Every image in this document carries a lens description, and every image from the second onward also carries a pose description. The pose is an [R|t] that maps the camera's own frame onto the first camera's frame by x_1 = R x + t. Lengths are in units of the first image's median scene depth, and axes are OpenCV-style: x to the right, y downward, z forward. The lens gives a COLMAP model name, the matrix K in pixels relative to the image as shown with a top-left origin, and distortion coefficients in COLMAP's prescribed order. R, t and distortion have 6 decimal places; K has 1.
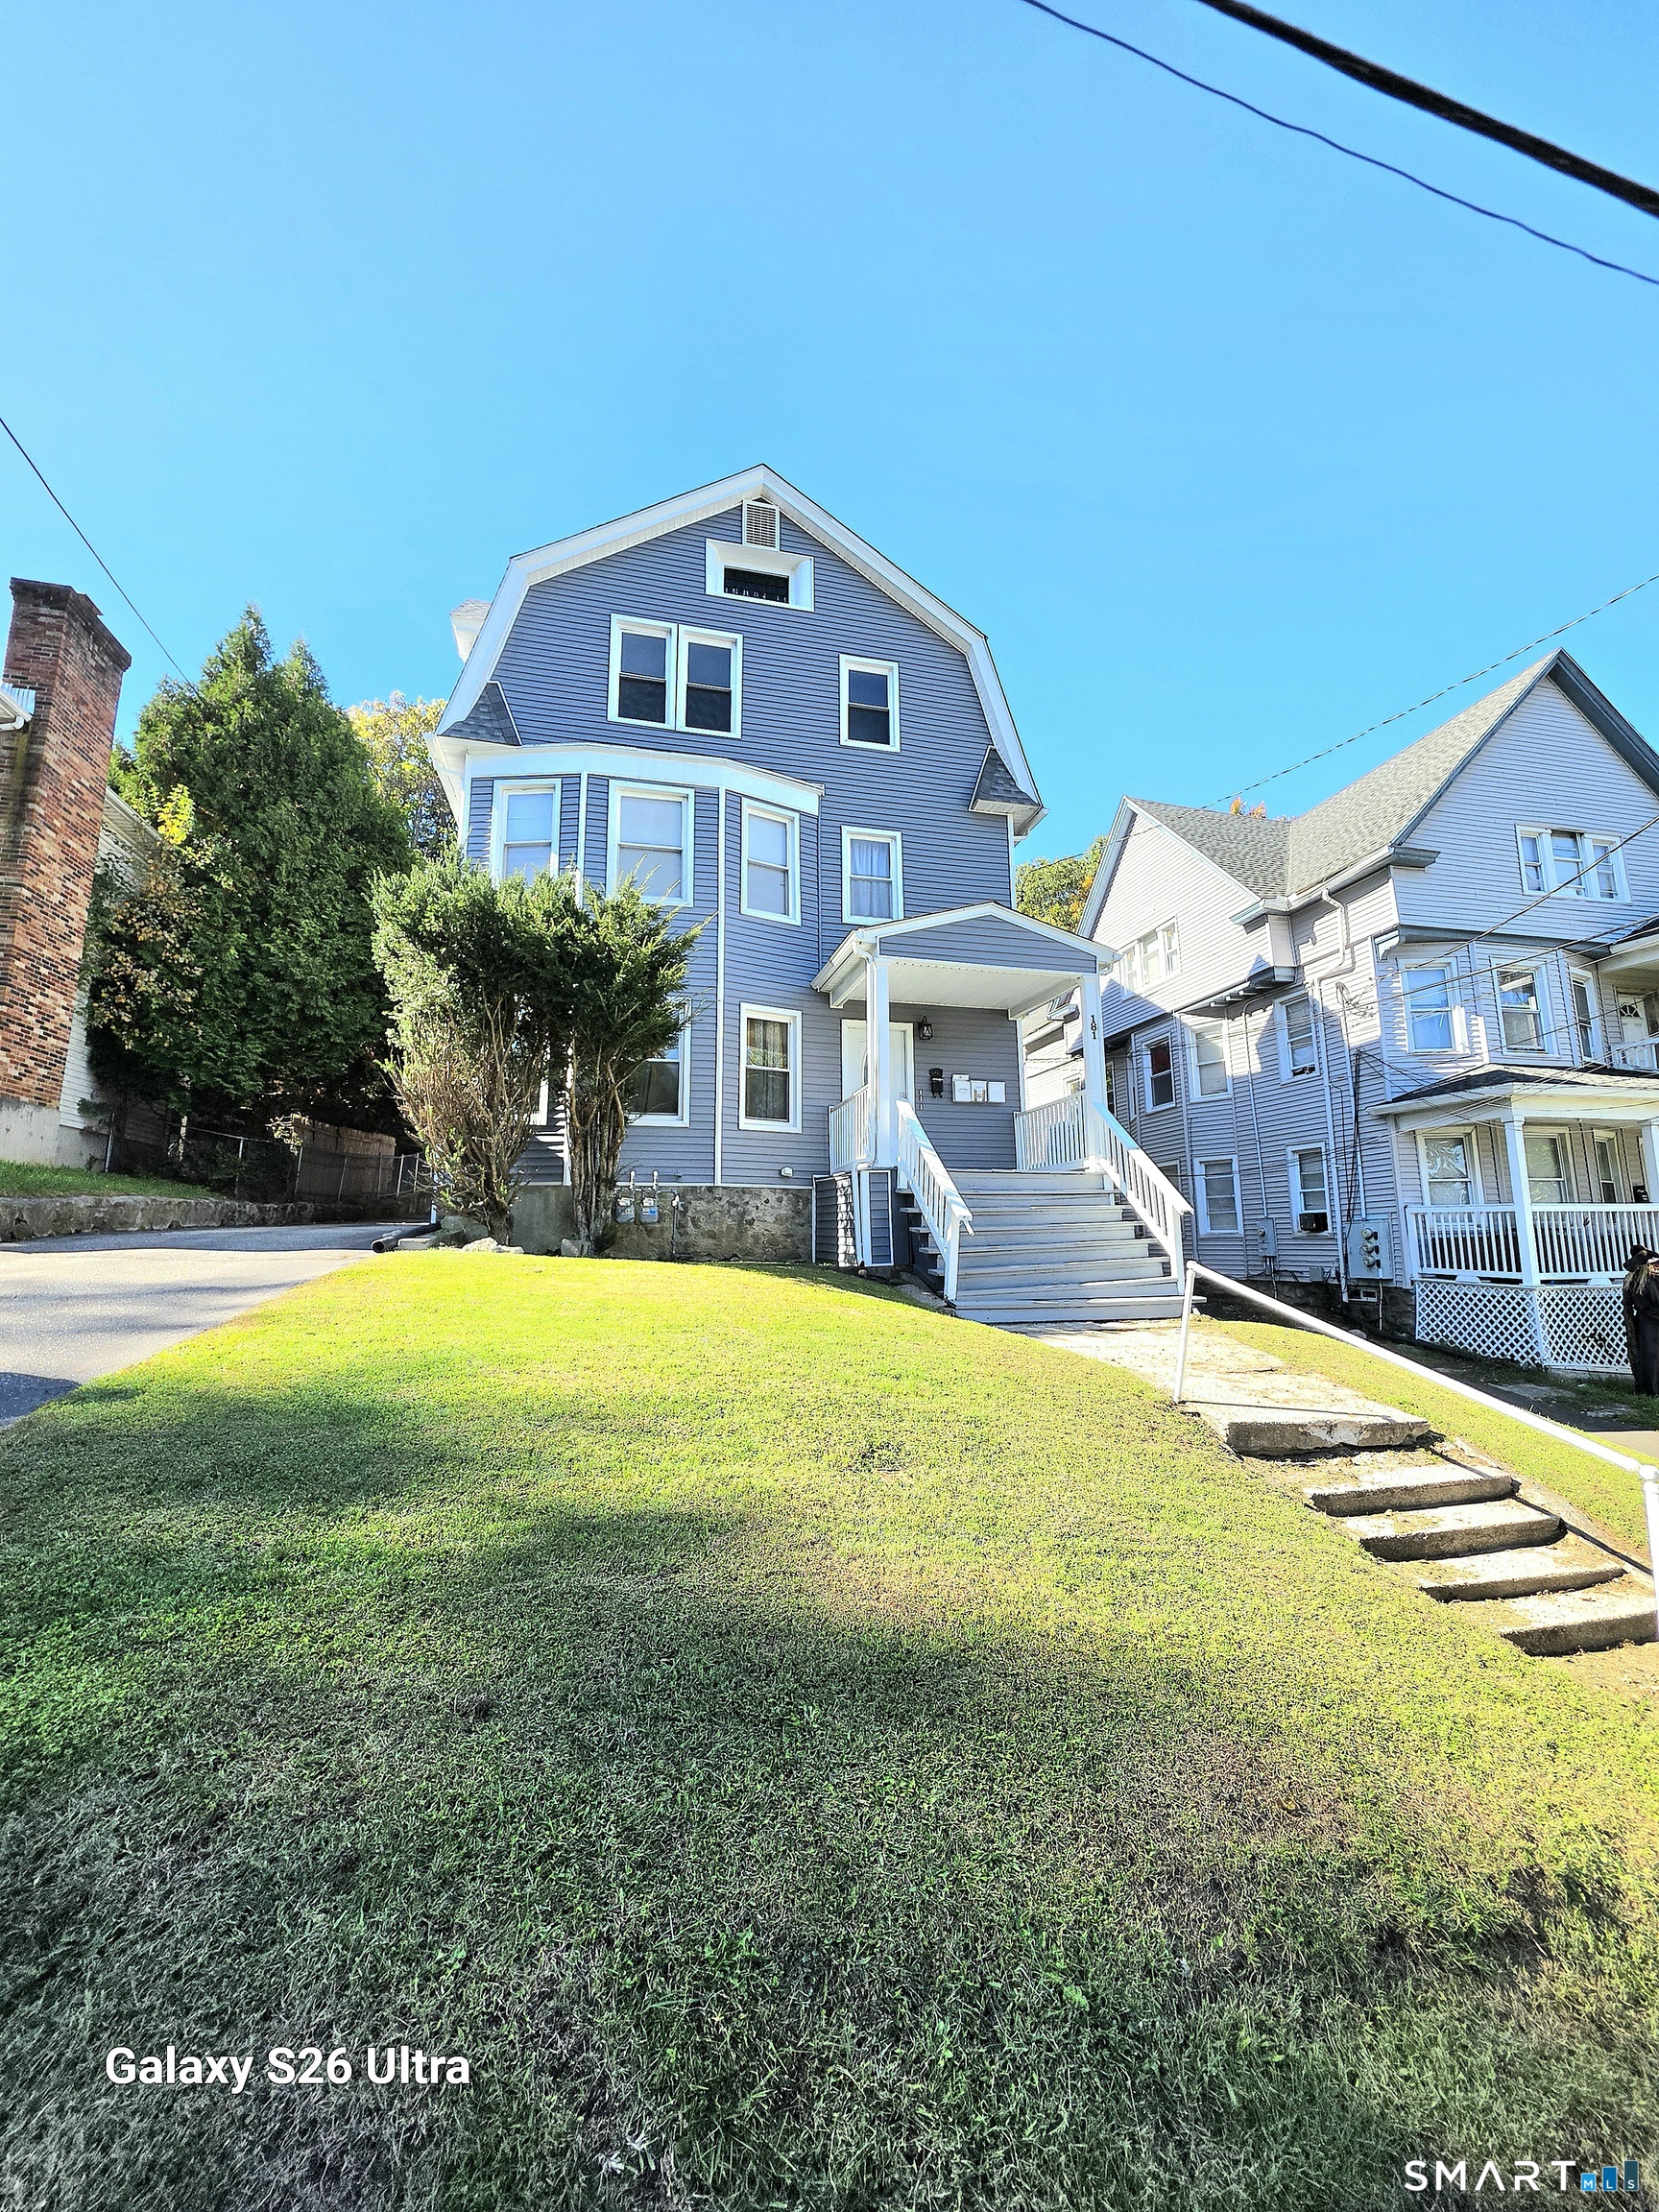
lens RADIAL K [[887.2, 0, 842.2], [0, 887.2, 1101.4], [0, 0, 1]] dist [-0.002911, 0.000349]
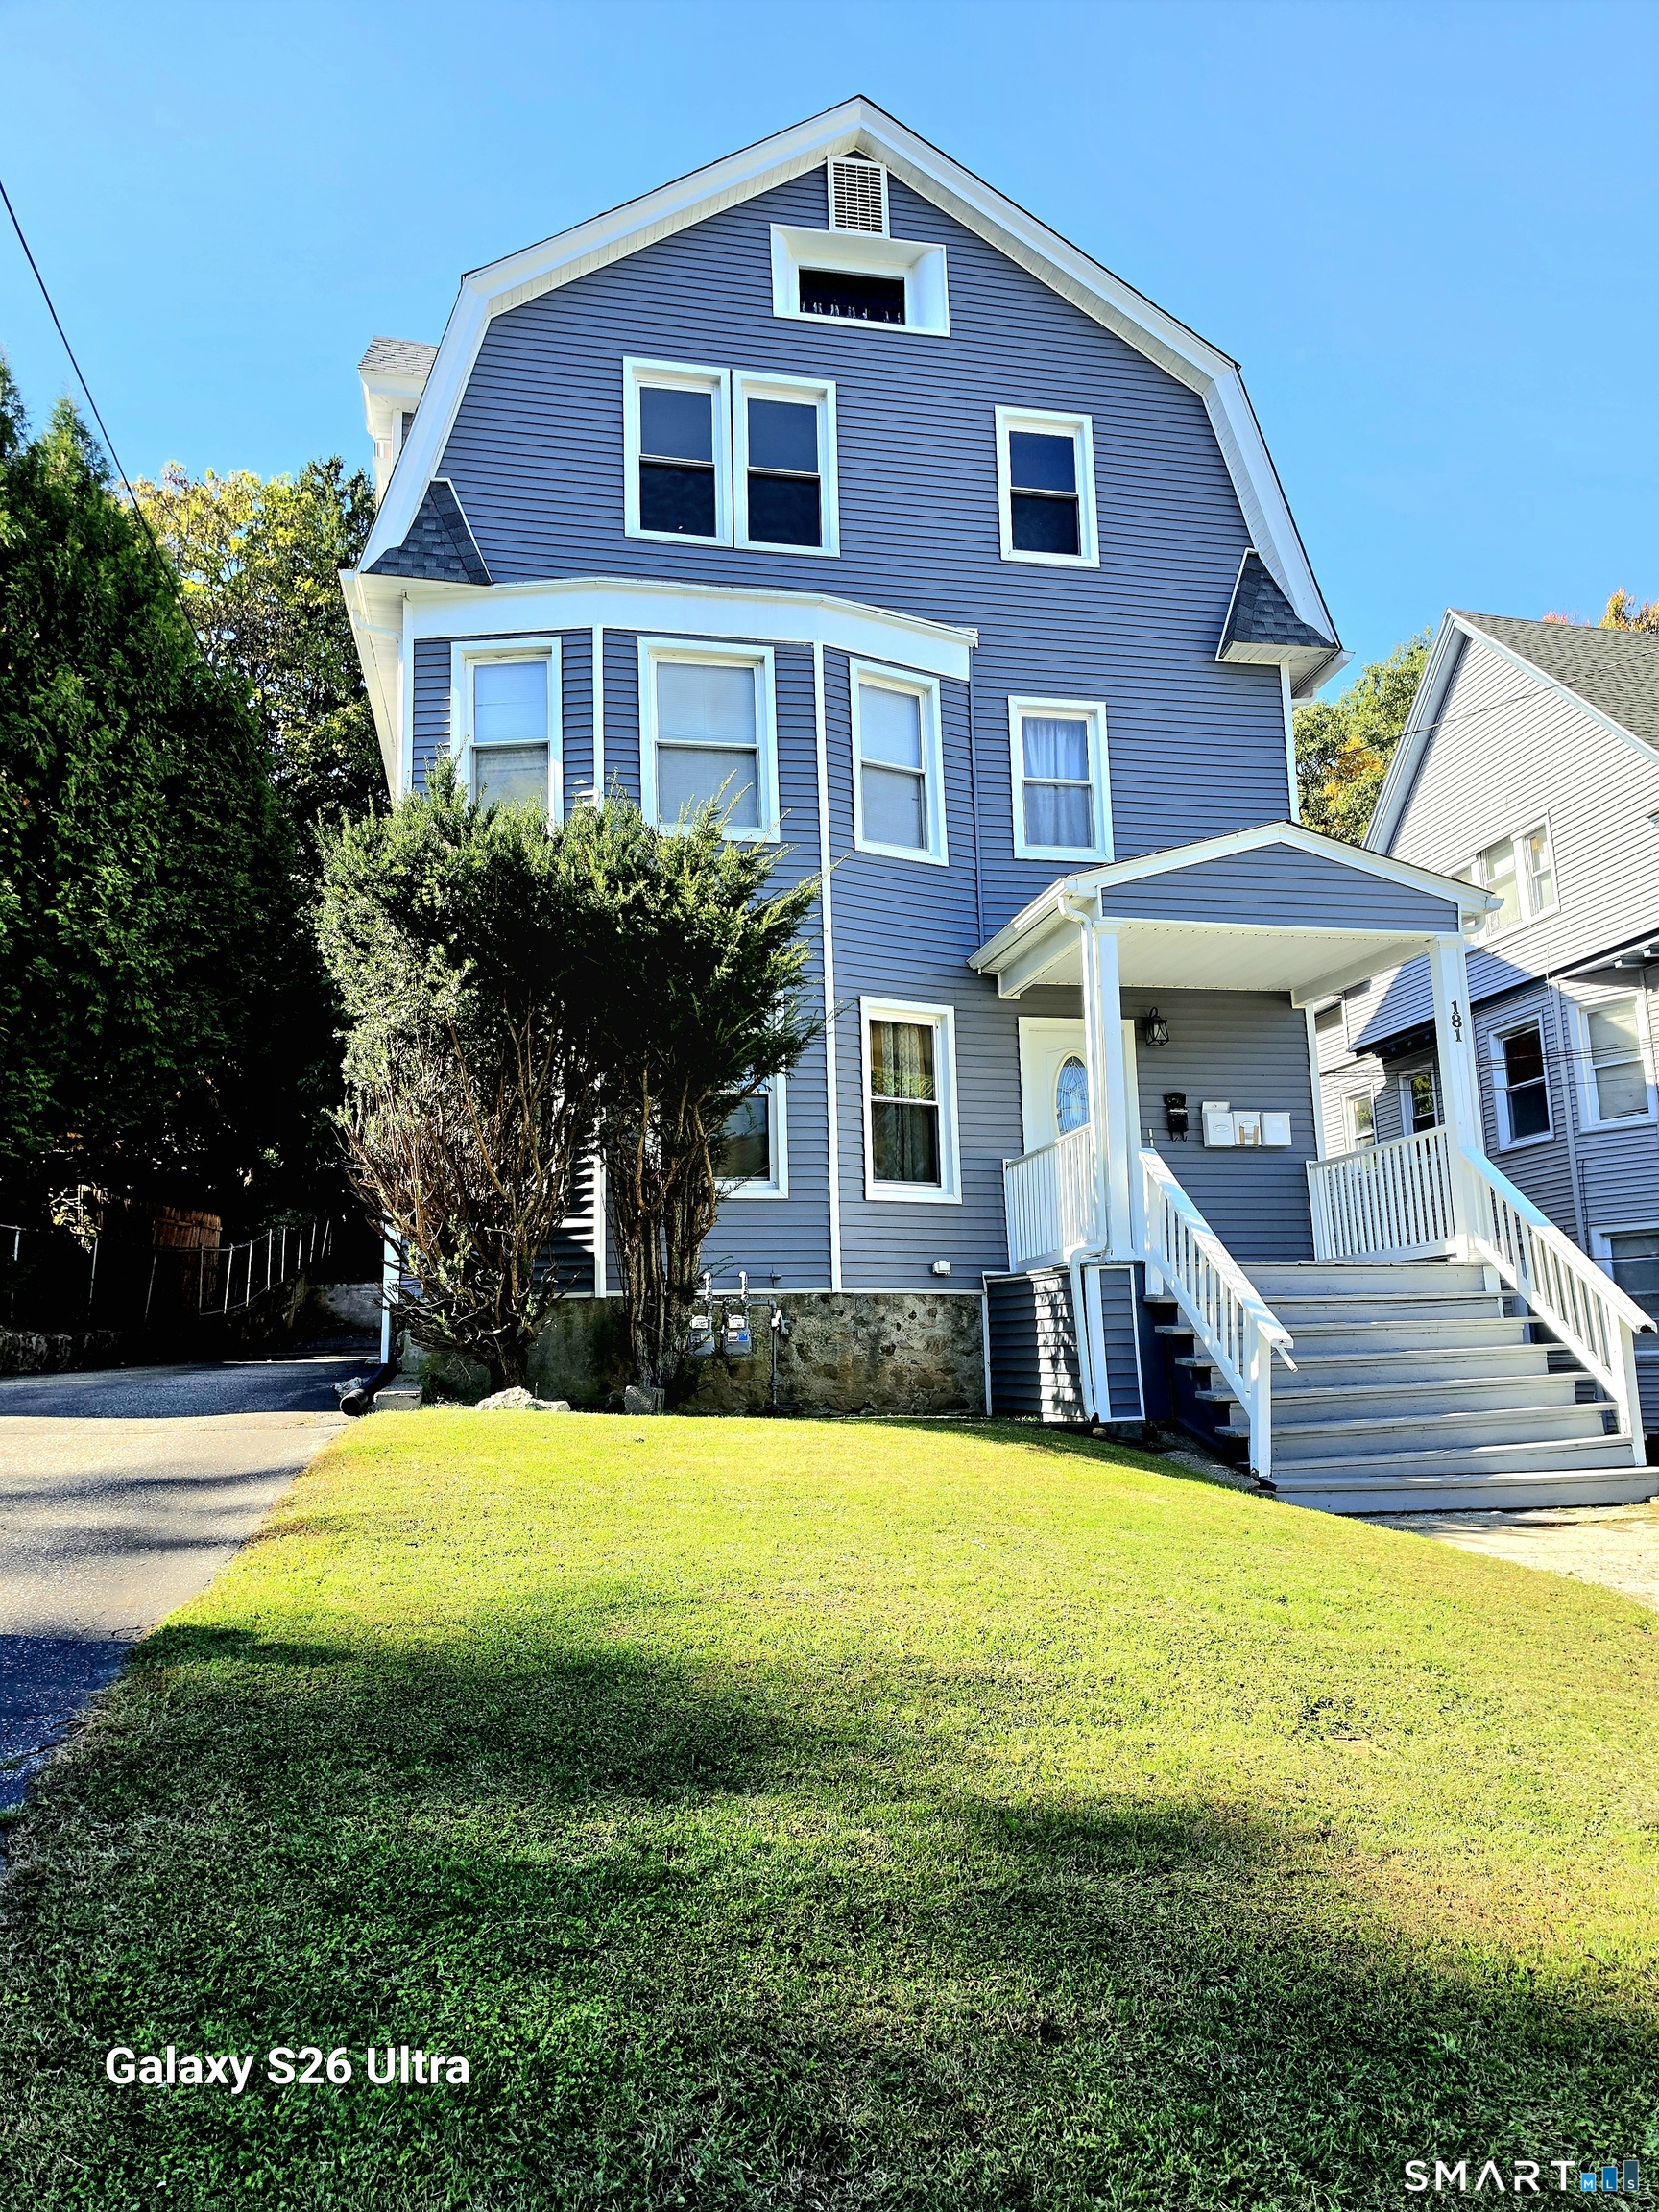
lens RADIAL K [[1533.0, 0, 821.1], [0, 1533.0, 1125.5], [0, 0, 1]] dist [0.106680, -0.162729]
pose [[0.998997, -0.022622, -0.038654, -0.103181], [0.022615, 0.999744, -0.000613, -0.020354], [0.038658, -0.000262, 0.999252, -0.070585]]
